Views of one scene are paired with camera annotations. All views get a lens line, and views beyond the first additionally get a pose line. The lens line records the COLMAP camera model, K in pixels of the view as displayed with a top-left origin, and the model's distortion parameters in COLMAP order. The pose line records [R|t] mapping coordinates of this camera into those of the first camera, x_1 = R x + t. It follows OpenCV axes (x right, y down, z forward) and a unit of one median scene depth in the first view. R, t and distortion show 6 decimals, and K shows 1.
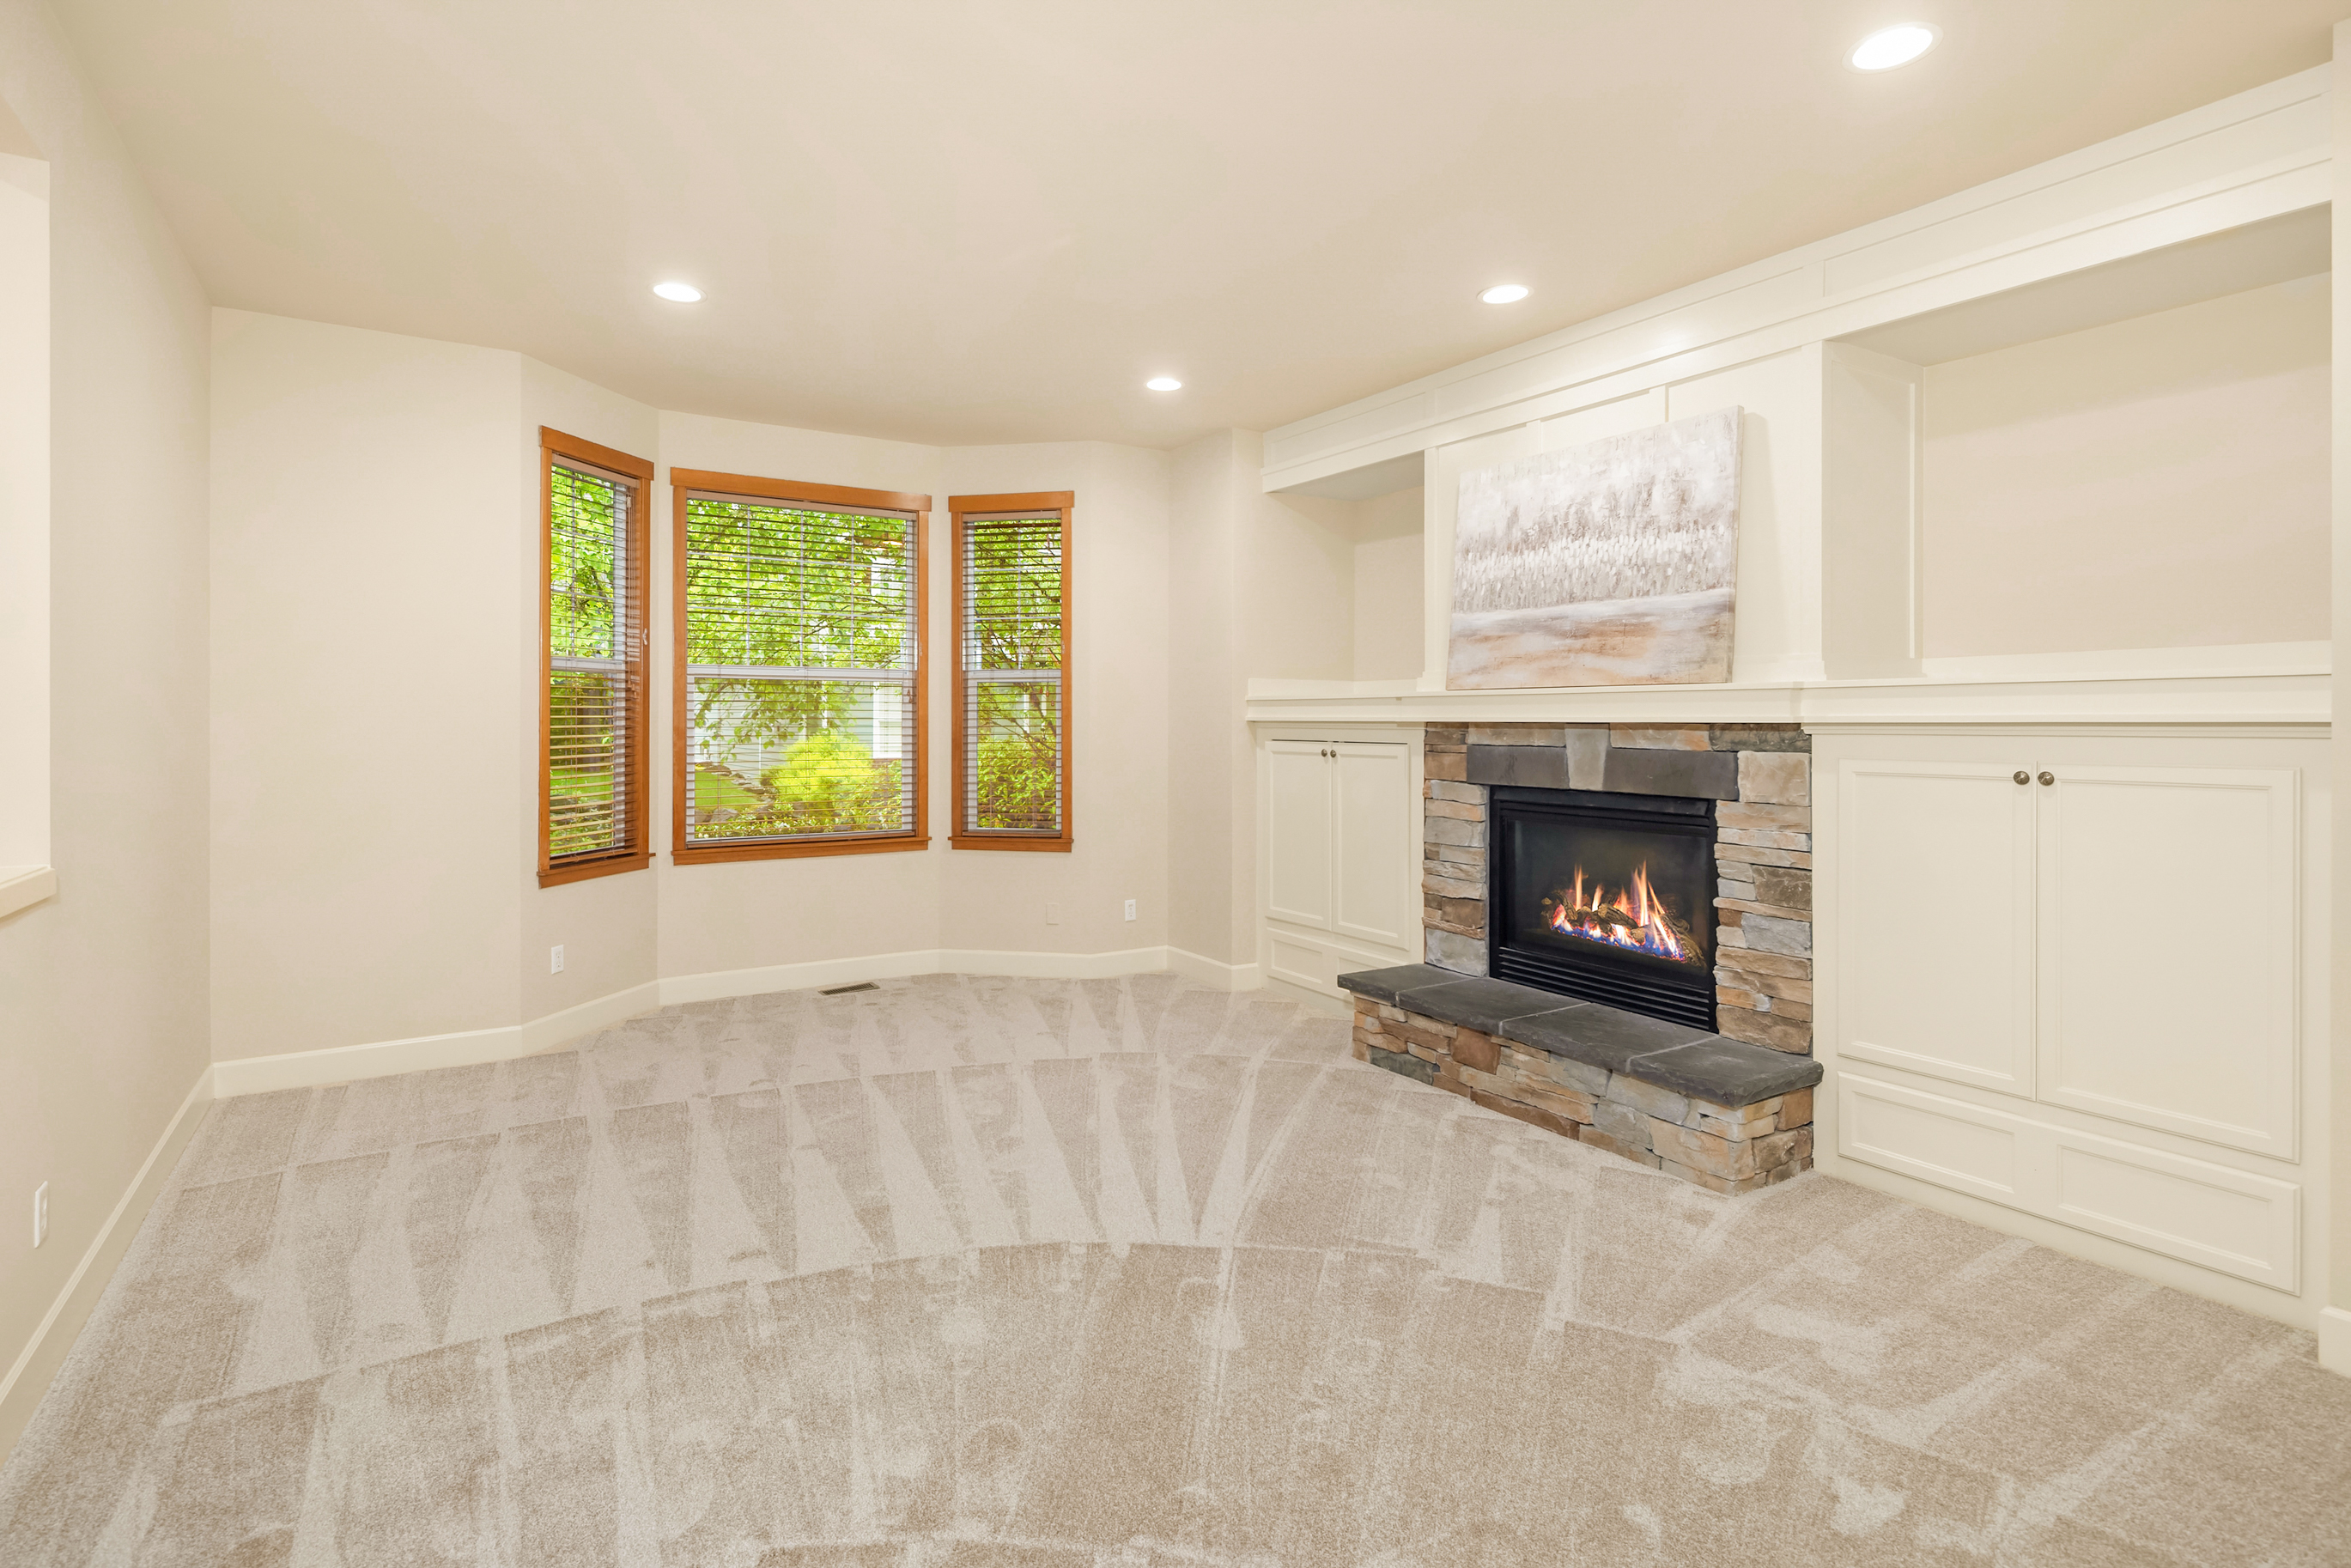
lens RADIAL K [[1157.8, 0, 1170.7], [0, 1157.8, 723.4], [0, 0, 1]] dist [0.007982, -0.005415]
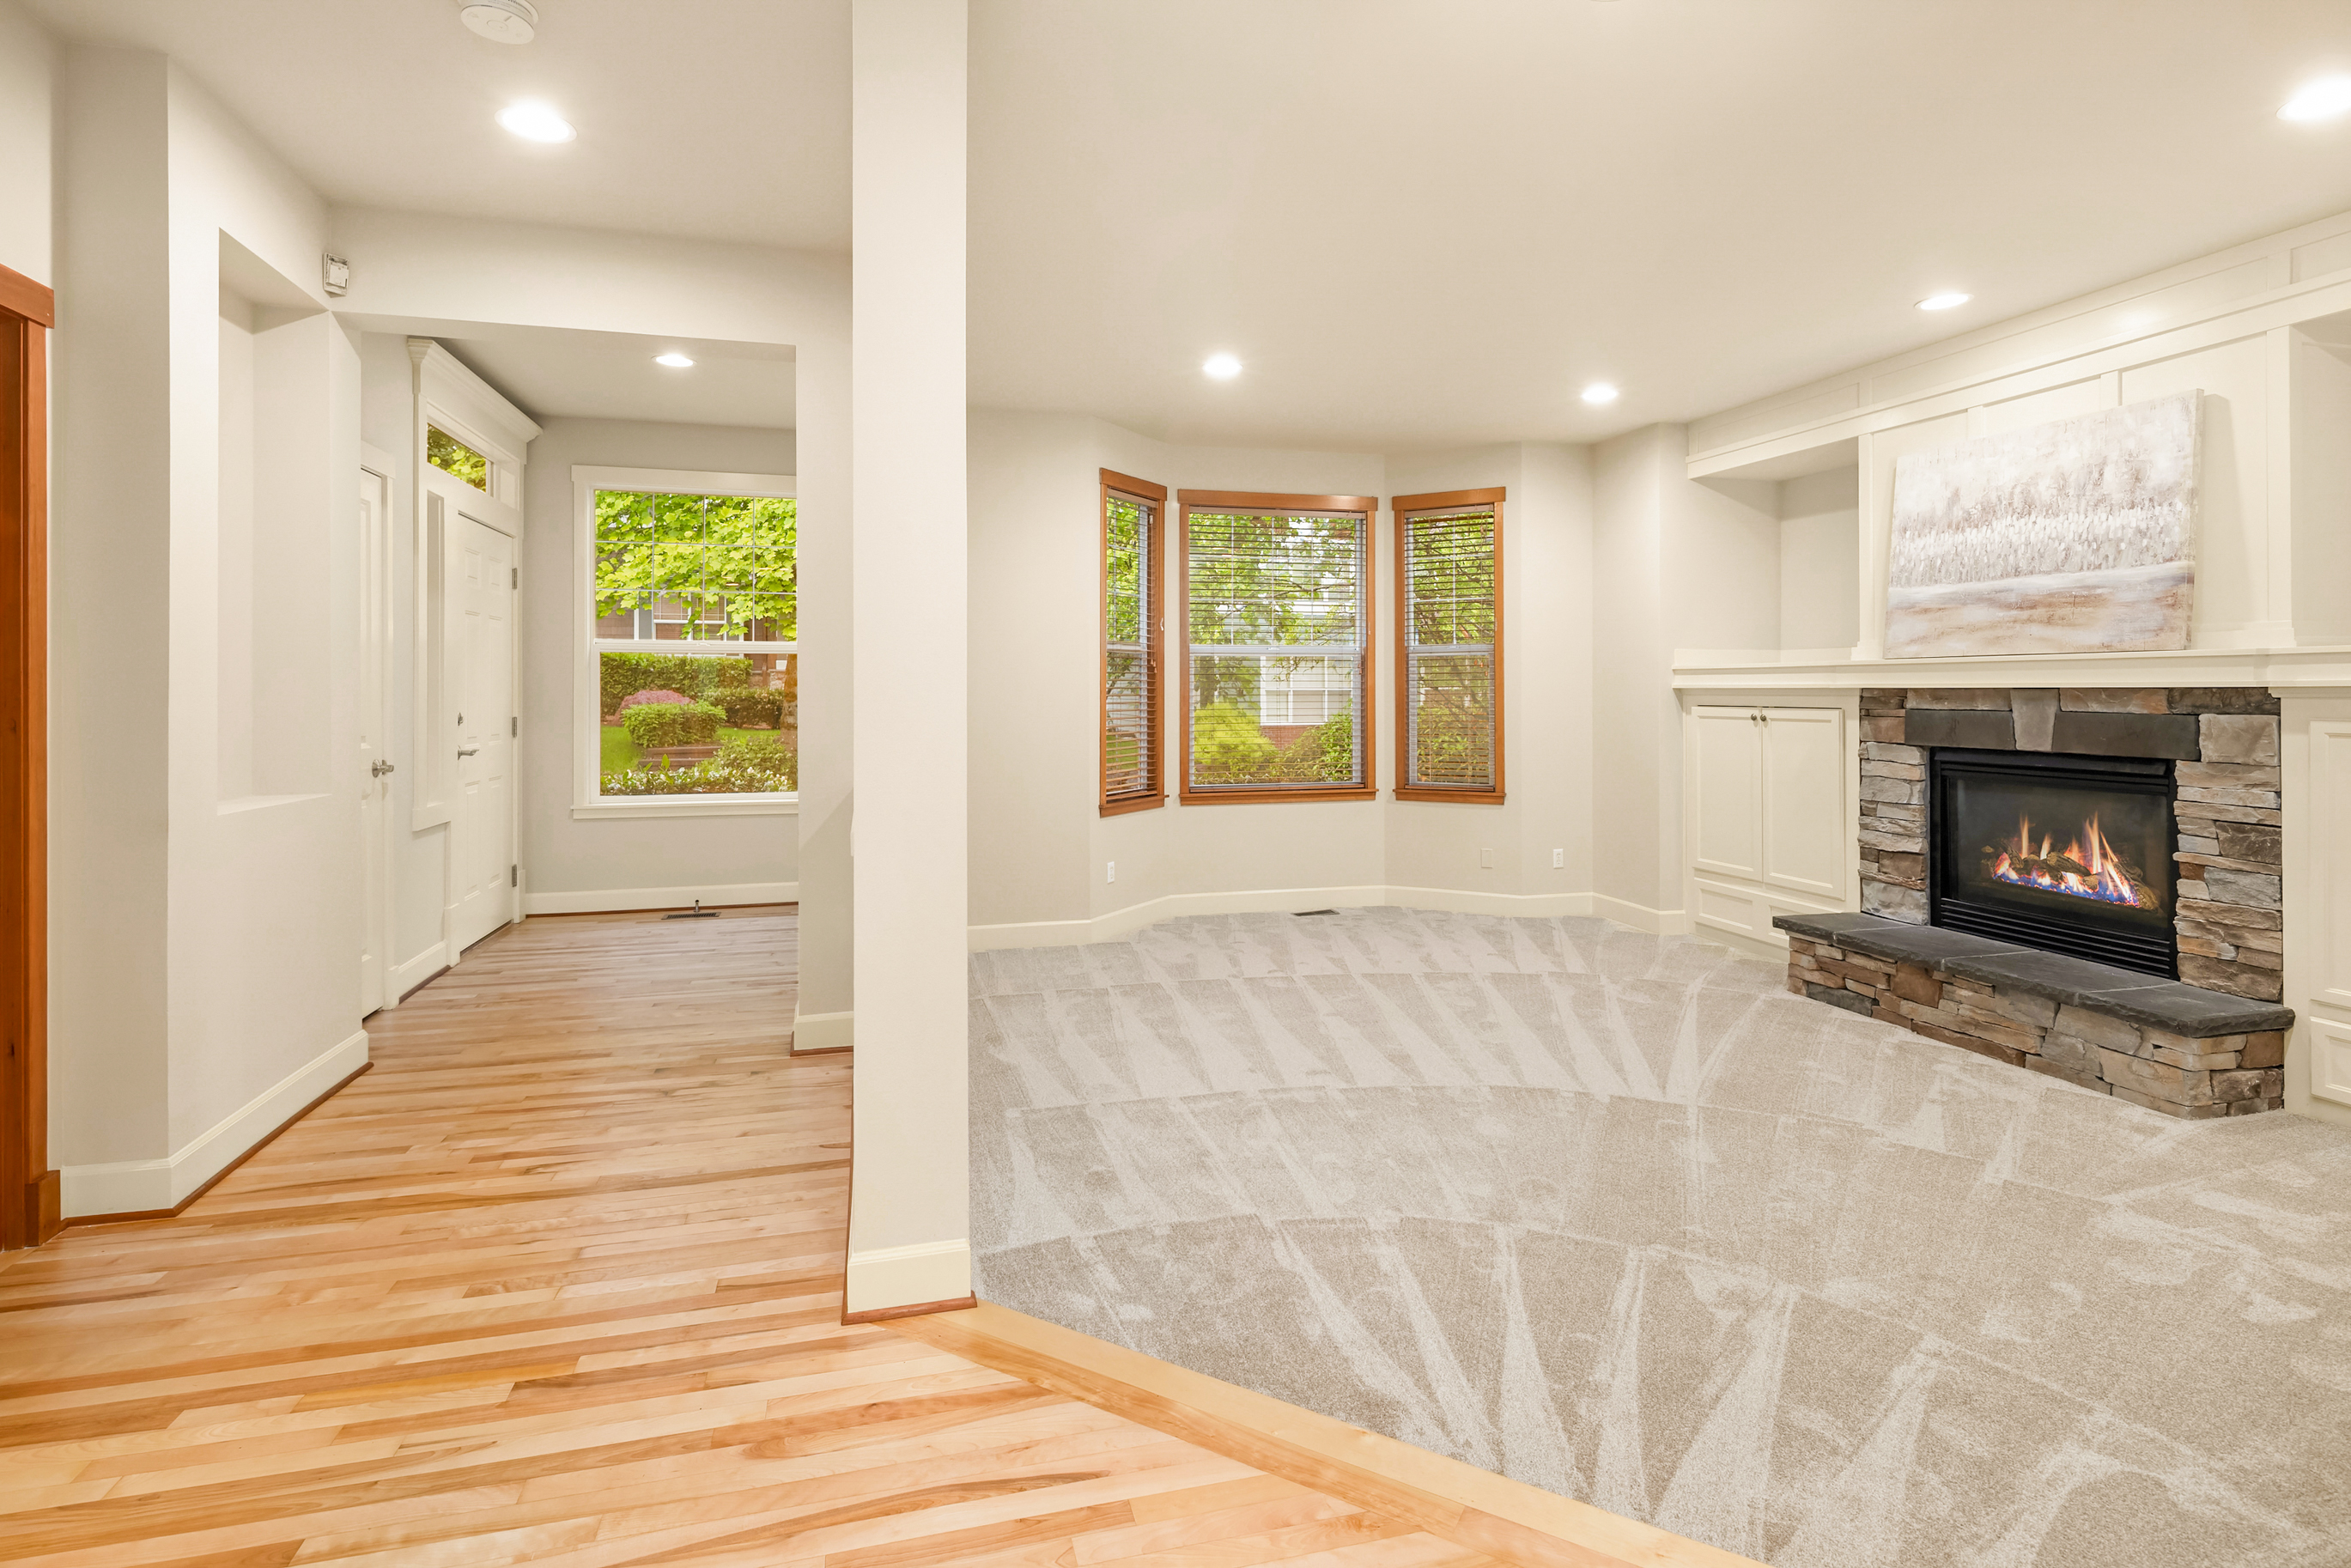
lens RADIAL K [[1157.8, 0, 1171.9], [0, 1157.8, 691.4], [0, 0, 1]] dist [0.007982, -0.005415]
pose [[0.952716, -0.004015, -0.303834, -0.079999], [0.003803, 0.999992, -0.001289, 0.000953], [0.303837, 0.000073, 0.952724, -0.284900]]
